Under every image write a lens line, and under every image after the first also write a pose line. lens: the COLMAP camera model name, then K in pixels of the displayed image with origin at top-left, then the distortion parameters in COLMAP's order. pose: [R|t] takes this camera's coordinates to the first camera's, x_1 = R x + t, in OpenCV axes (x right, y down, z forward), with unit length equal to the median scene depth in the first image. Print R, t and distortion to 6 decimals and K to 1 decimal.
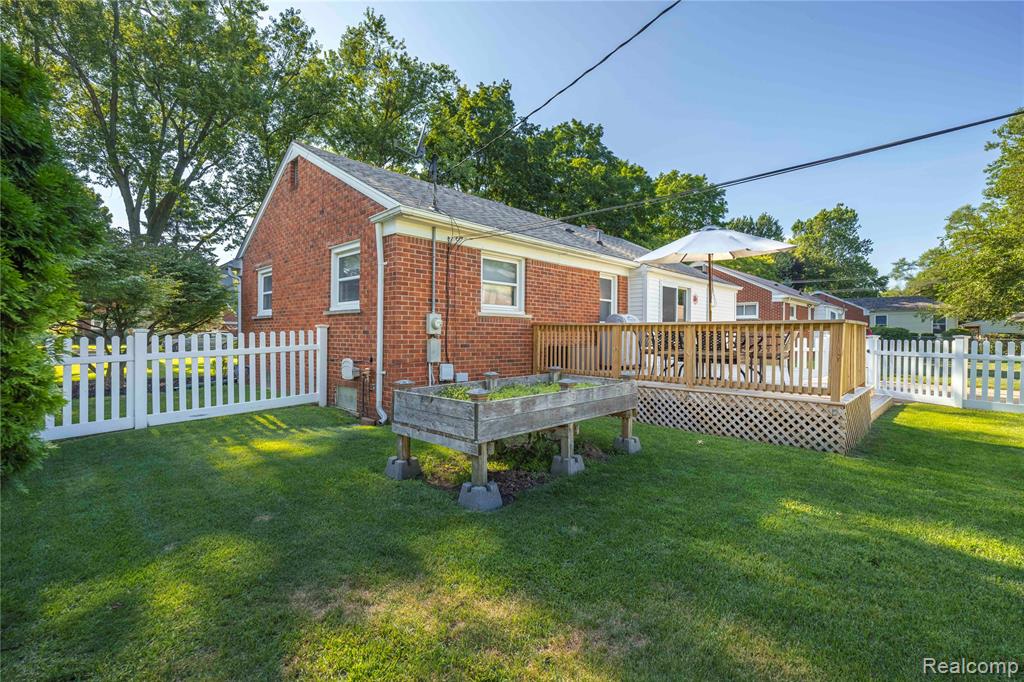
lens RADIAL K [[443.1, 0, 493.6], [0, 443.1, 340.6], [0, 0, 1]] dist [-0.000314, 0.000008]
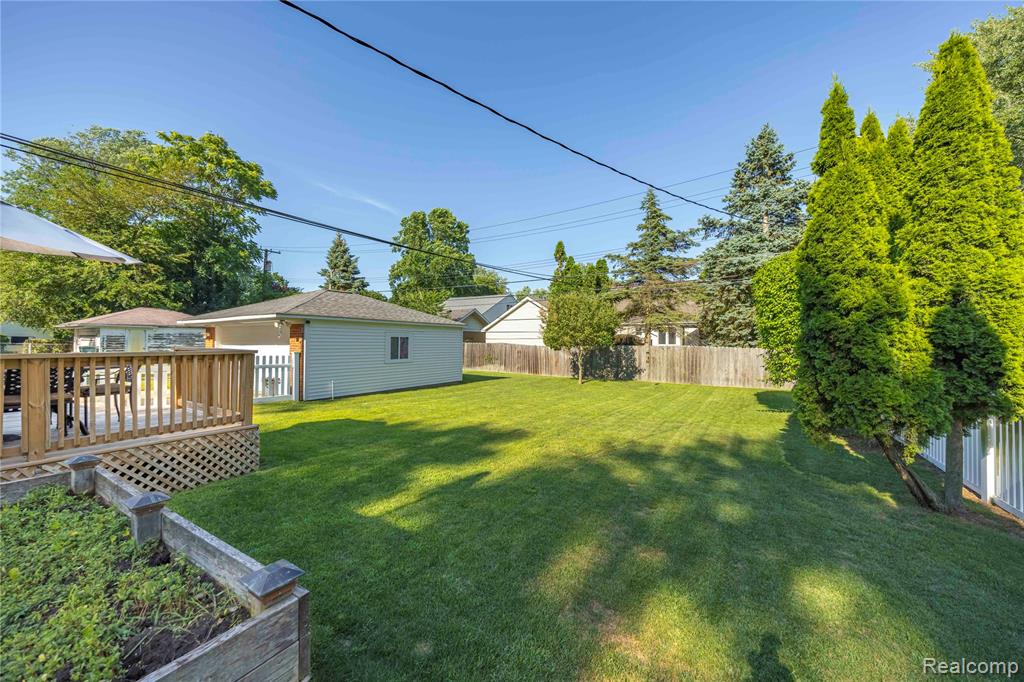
lens RADIAL K [[384.5, 0, 511.0], [0, 384.5, 332.8], [0, 0, 1]] dist [-0.000303, 0.000218]
pose [[-0.251450, 0.016227, 0.967734, -0.203511], [0.002976, 0.999868, -0.015993, -0.047646], [-0.967866, -0.001142, -0.251465, 0.390534]]
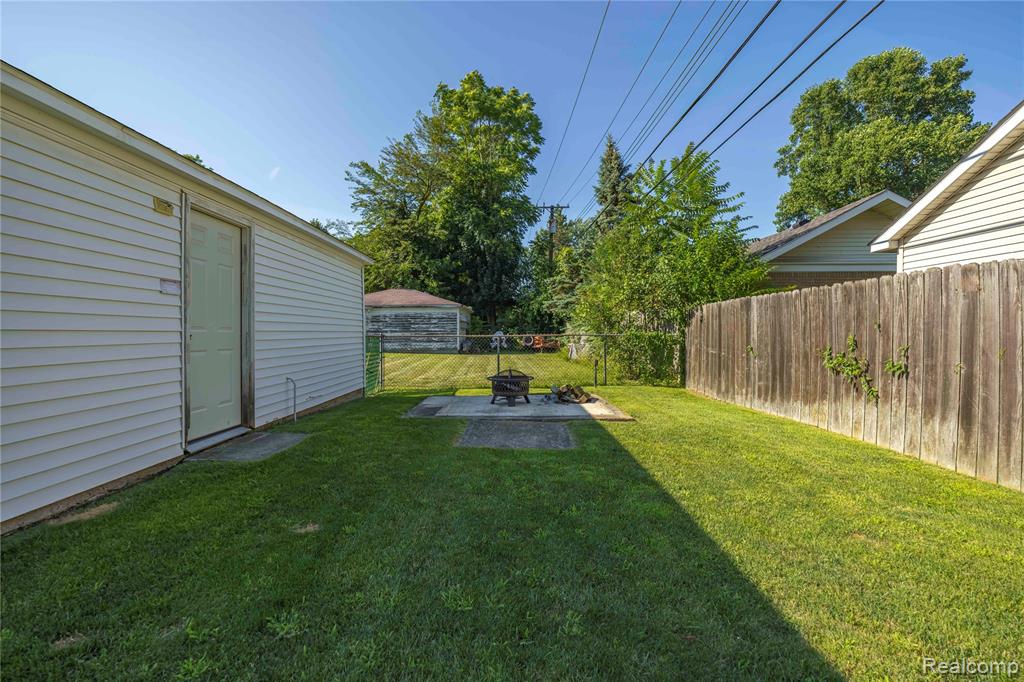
lens RADIAL K [[412.3, 0, 512.0], [0, 412.3, 341.0], [0, 0, 1]] dist [-0.000725, -0.000058]
pose [[0.679314, -0.021317, 0.733538, 2.000087], [0.017478, 0.999764, 0.012868, 0.054573], [-0.733640, 0.004079, 0.679526, -0.244155]]
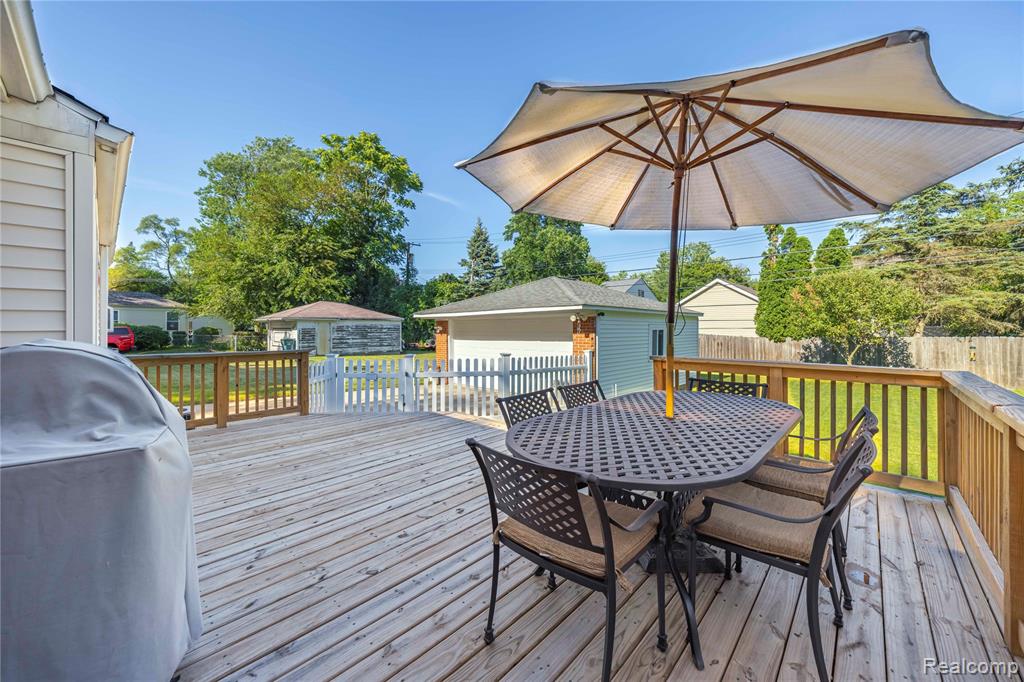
lens RADIAL K [[384.5, 0, 511.0], [0, 384.5, 332.8], [0, 0, 1]] dist [-0.000303, 0.000218]
pose [[-0.045752, -0.014827, 0.998843, 0.160005], [0.010839, 0.999824, 0.015338, -0.073944], [-0.998894, 0.011528, -0.045583, 1.039296]]
